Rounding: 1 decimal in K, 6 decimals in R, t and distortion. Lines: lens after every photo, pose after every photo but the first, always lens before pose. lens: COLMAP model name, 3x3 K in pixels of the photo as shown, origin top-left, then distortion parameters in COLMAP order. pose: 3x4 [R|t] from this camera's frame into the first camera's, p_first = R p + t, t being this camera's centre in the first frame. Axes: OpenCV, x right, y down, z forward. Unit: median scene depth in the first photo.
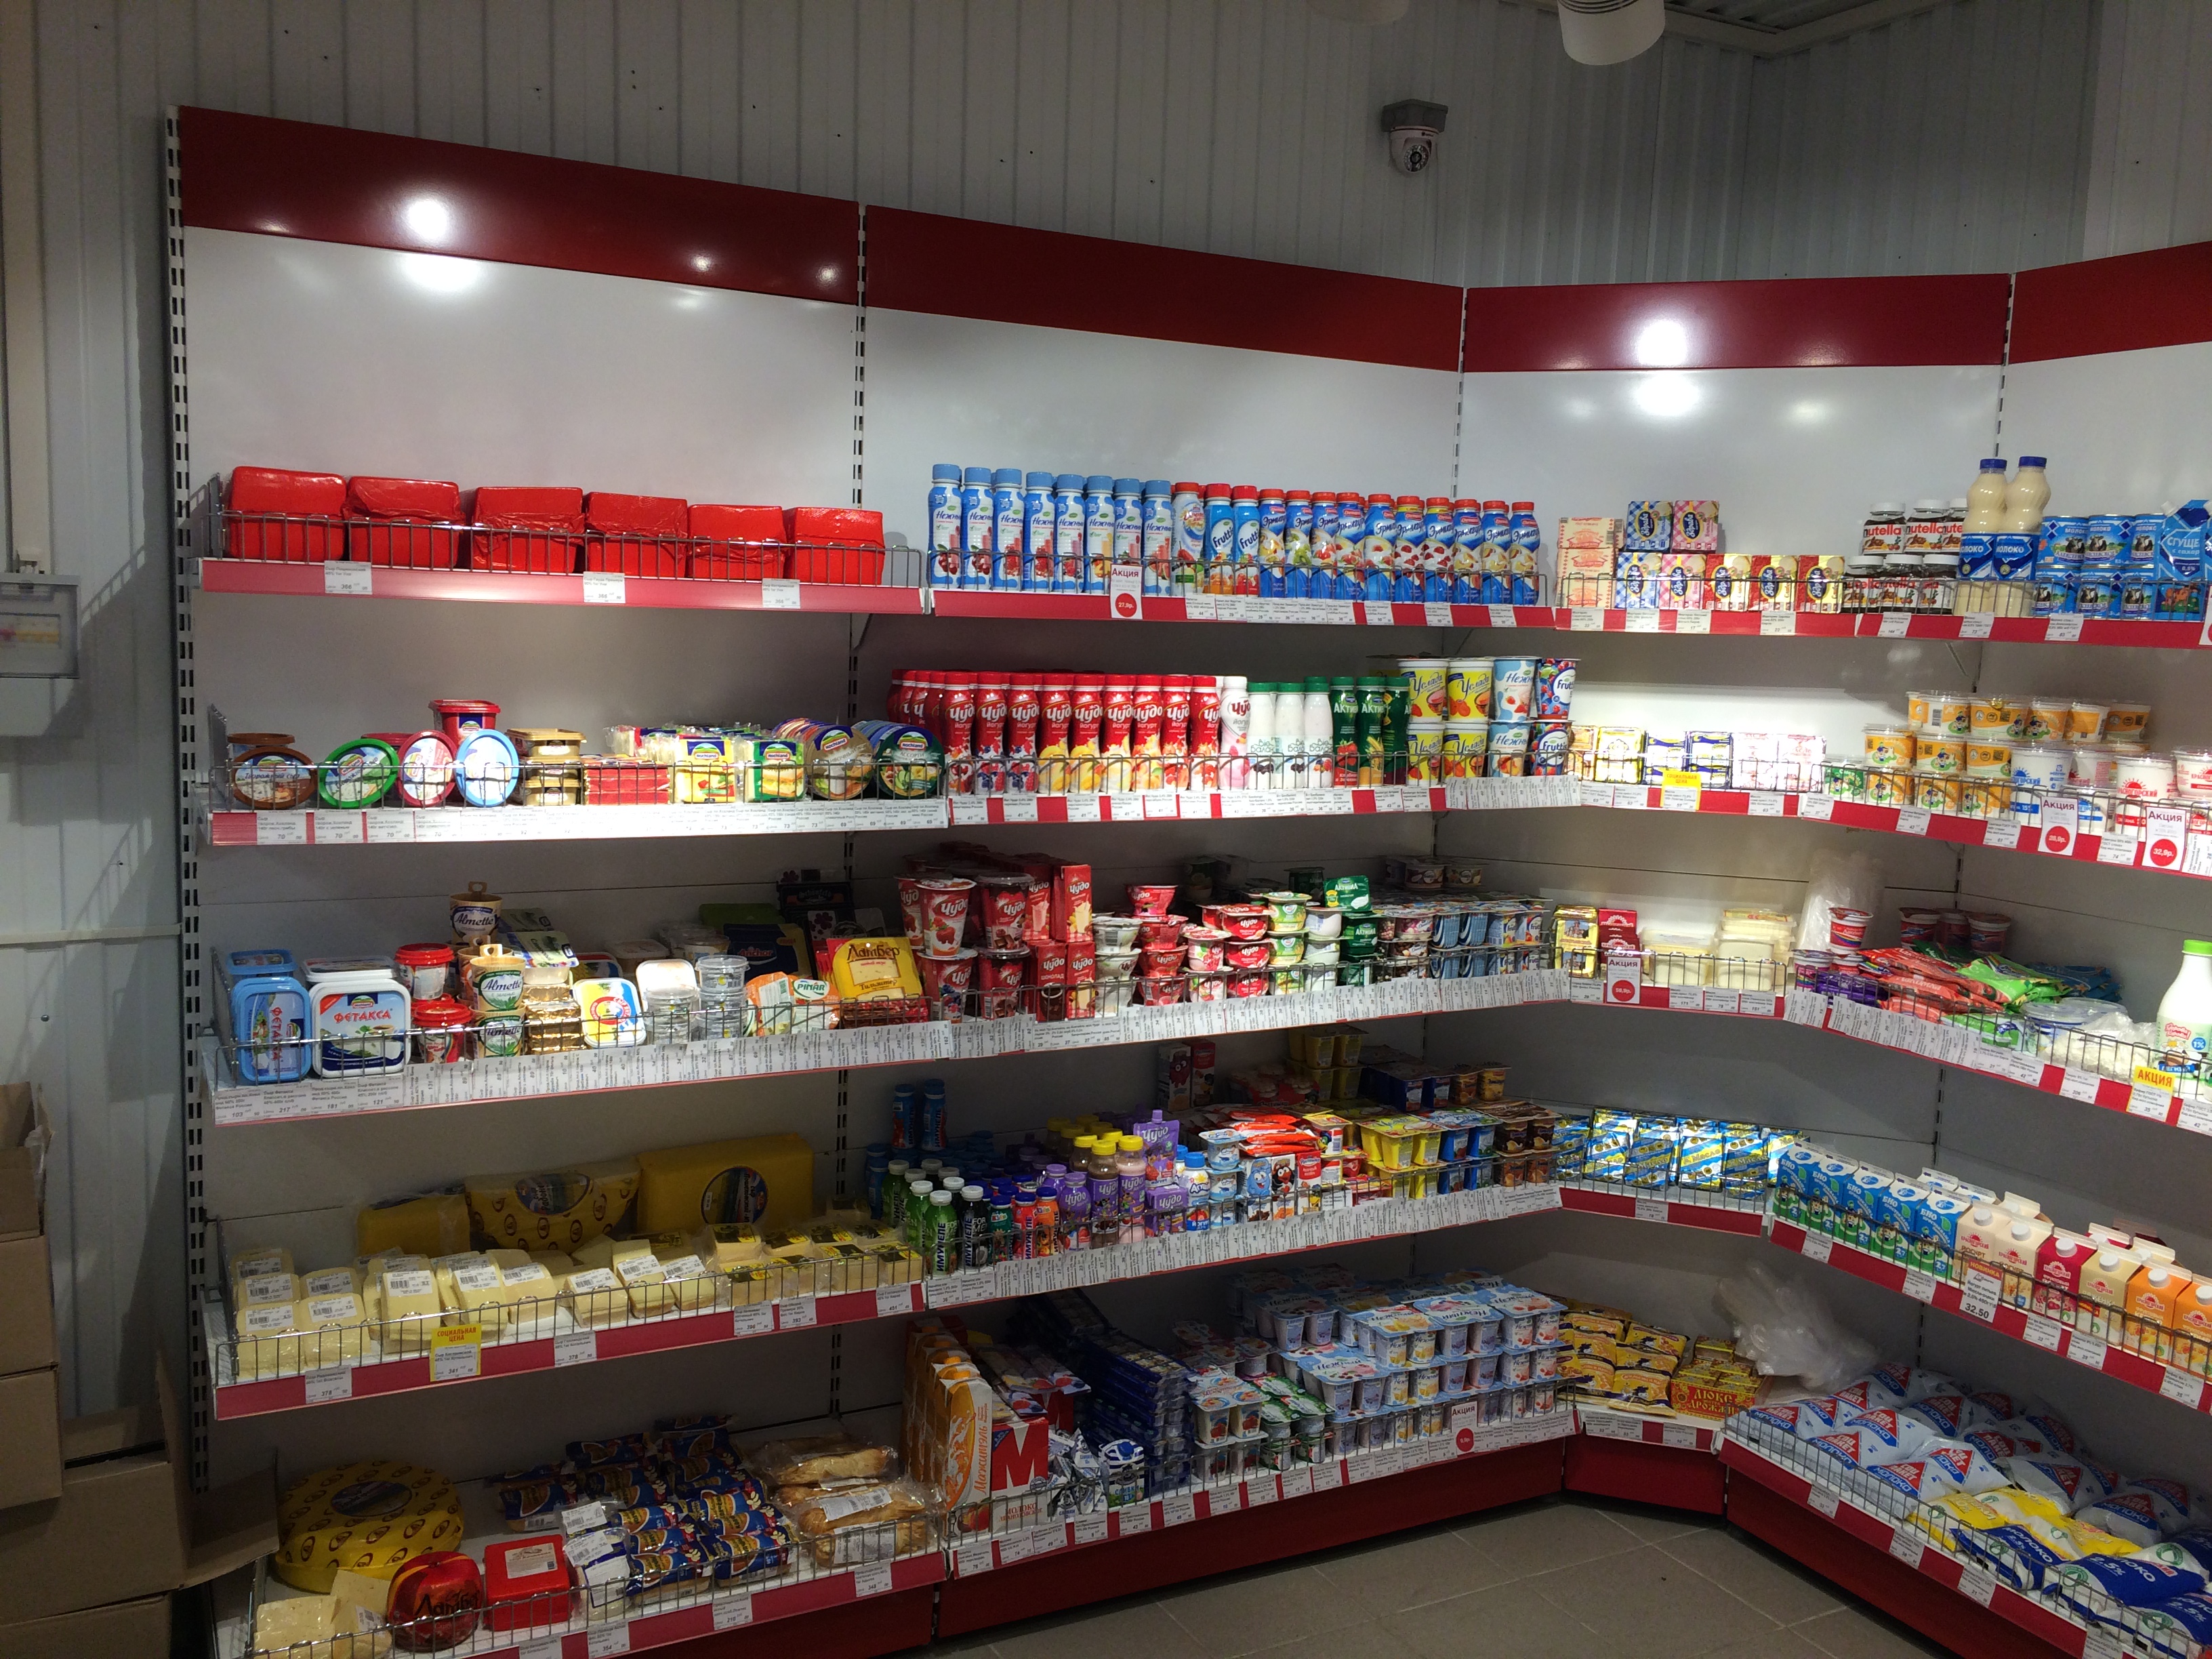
lens RADIAL K [[1885.3, 0, 1106.0], [0, 1885.3, 829.5], [0, 0, 1]] dist [0.097754, -0.128108]
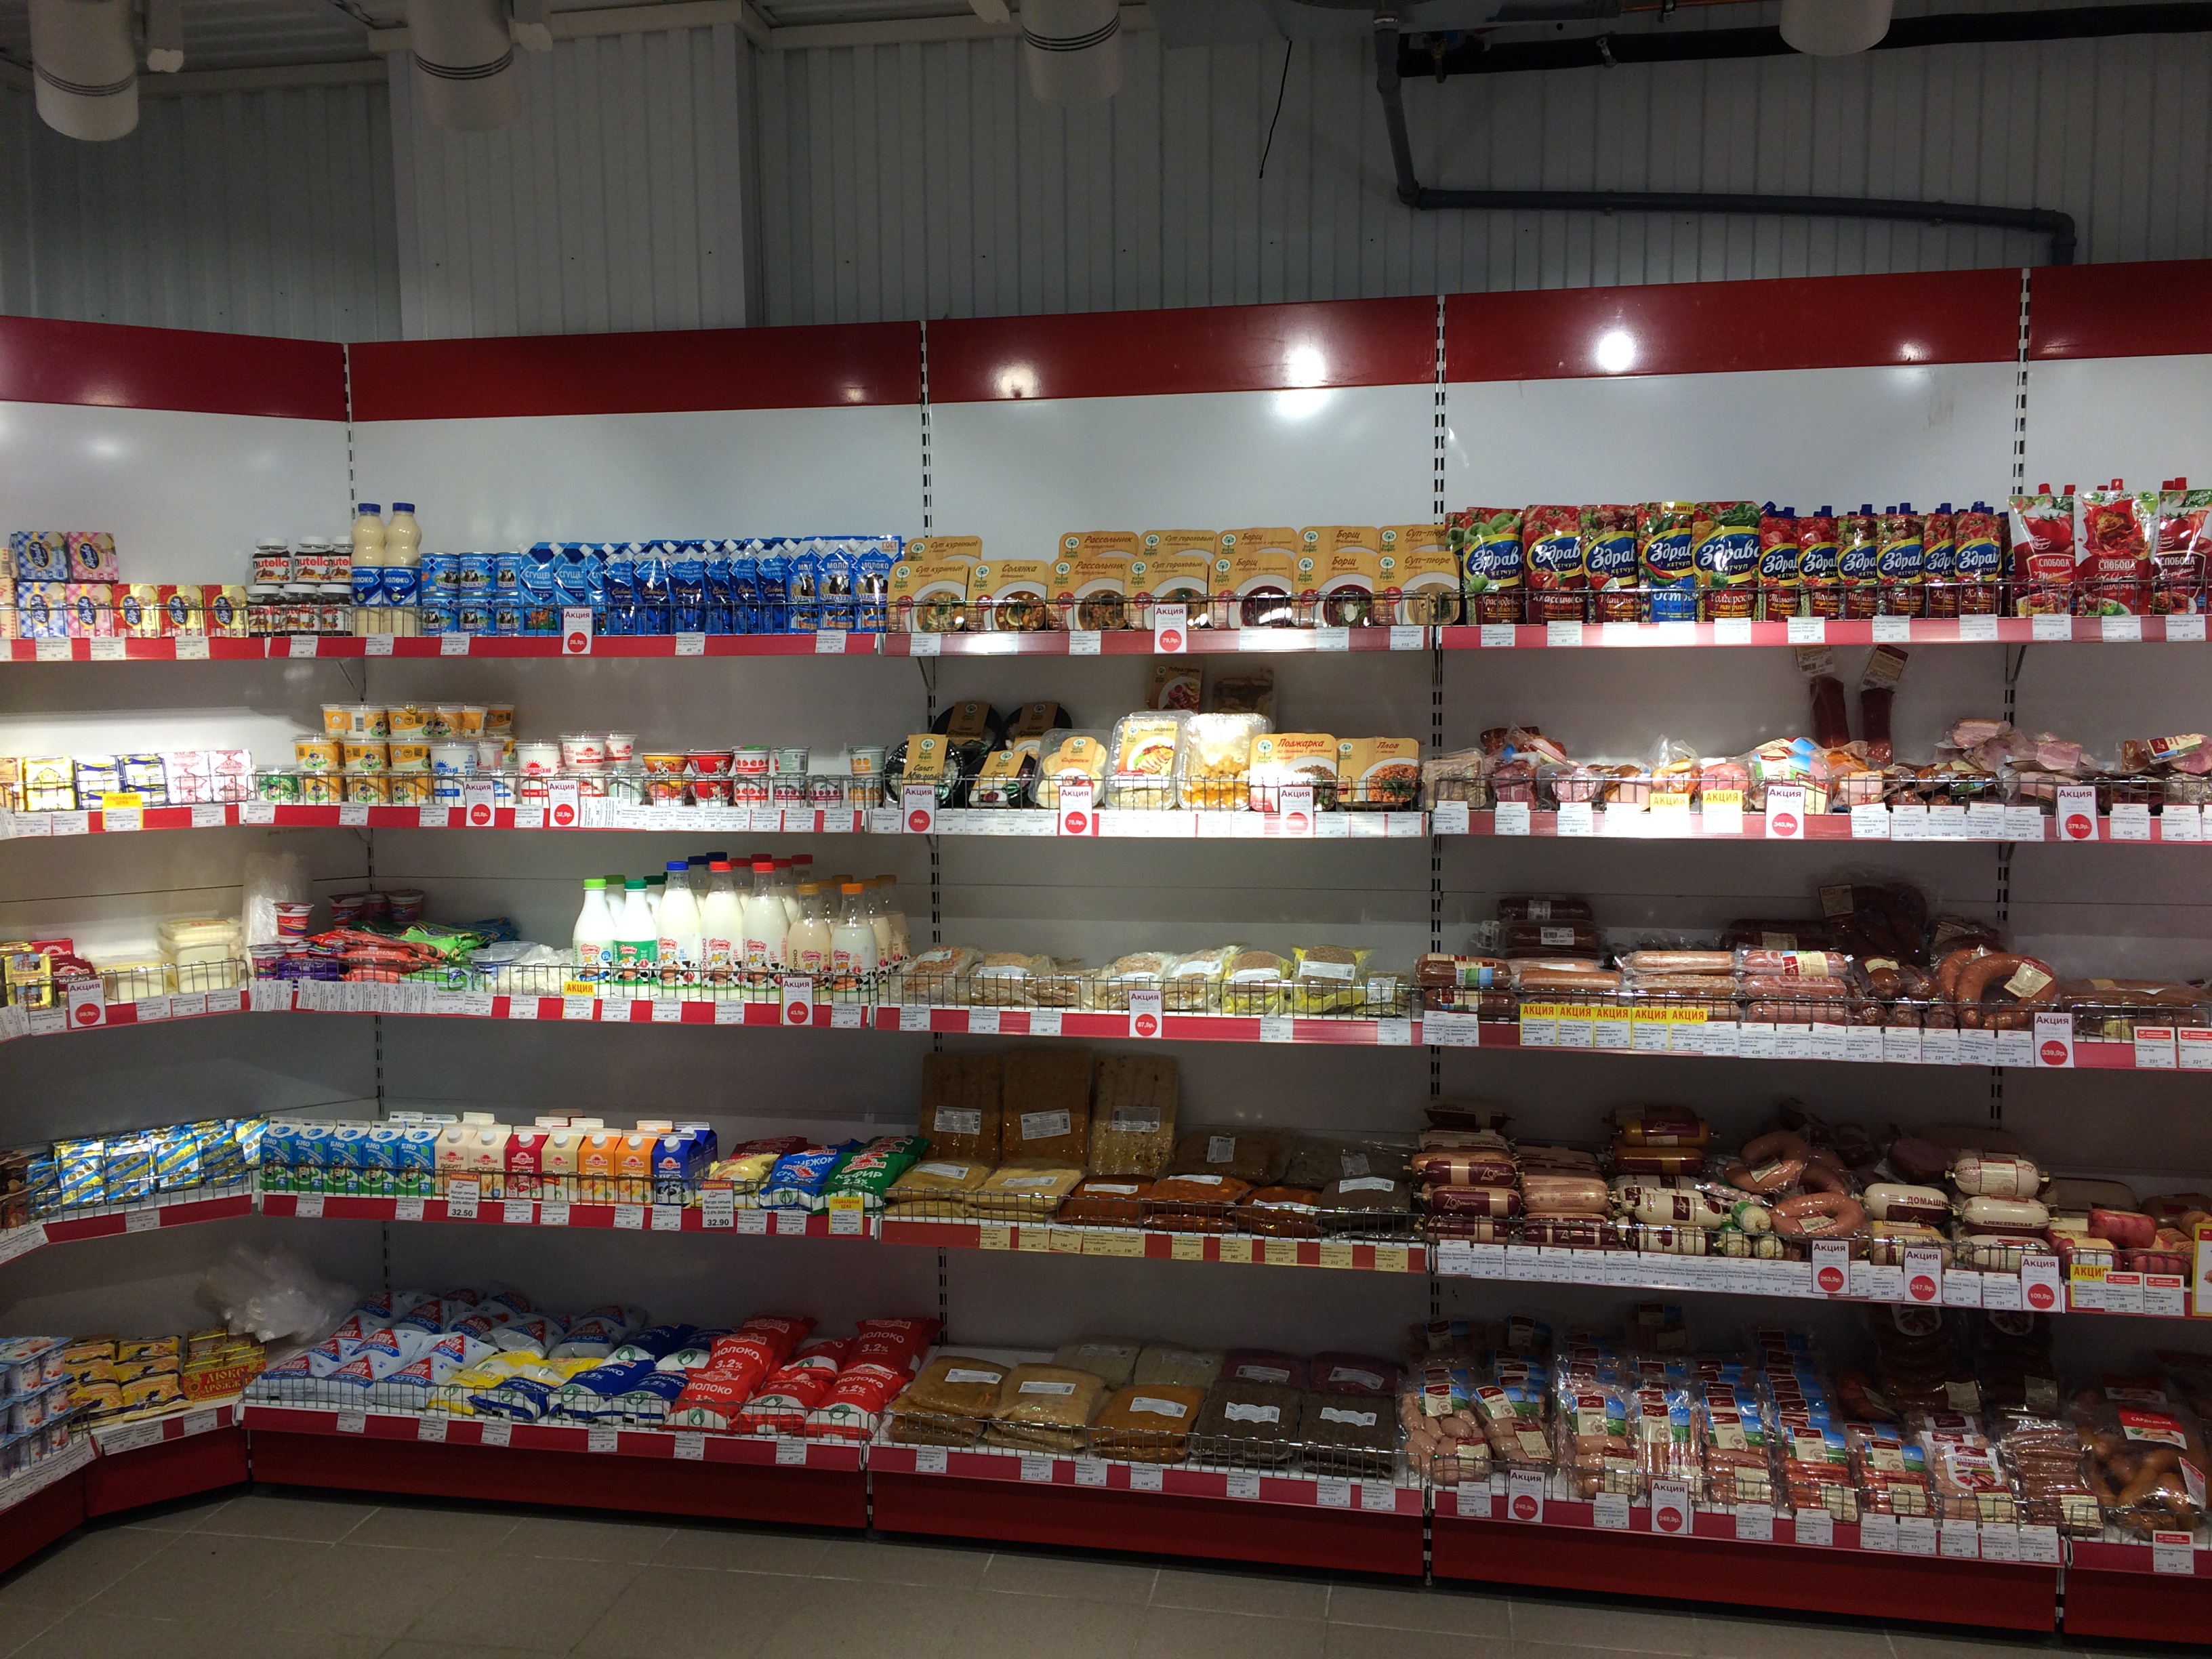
lens RADIAL K [[1885.3, 0, 1106.0], [0, 1885.3, 829.5], [0, 0, 1]] dist [0.097754, -0.128108]
pose [[0.620252, -0.109600, 0.776708, -0.185482], [0.120675, 0.991735, 0.043576, 0.008820], [-0.775064, 0.066701, 0.628352, -0.074775]]
